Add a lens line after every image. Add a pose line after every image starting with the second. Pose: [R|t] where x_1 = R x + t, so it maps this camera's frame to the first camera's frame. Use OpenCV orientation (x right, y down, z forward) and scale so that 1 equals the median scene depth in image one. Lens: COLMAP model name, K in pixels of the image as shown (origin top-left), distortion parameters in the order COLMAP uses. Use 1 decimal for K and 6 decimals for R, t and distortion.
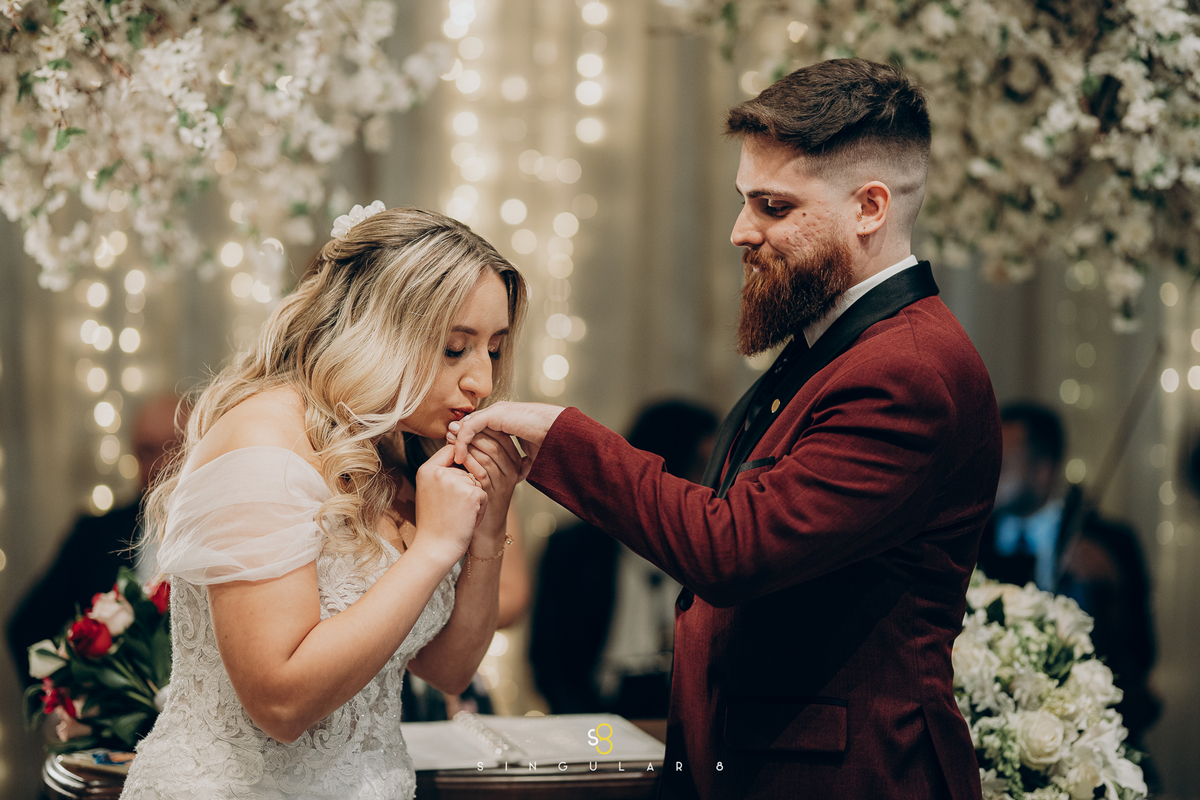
lens RADIAL K [[2964.0, 0, 600.0], [0, 2964.0, 400.0], [0, 0, 1]] dist [0.027543, -0.530277]
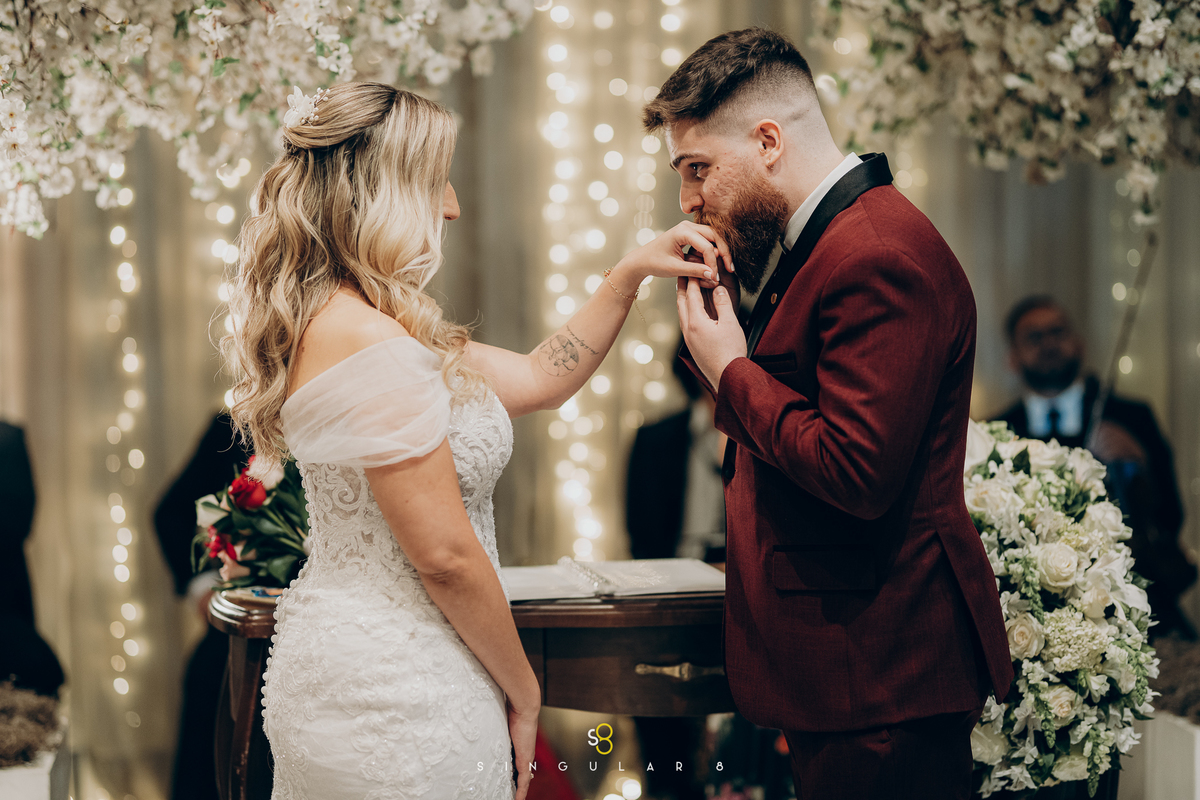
lens RADIAL K [[2972.9, 0, 576.8], [0, 2972.9, 402.2], [0, 0, 1]] dist [0.004801, -0.336346]
pose [[0.999156, -0.012693, -0.039077, 0.005116], [0.013554, 0.999670, 0.021843, 0.020544], [0.038787, -0.022354, 0.998997, -0.172136]]
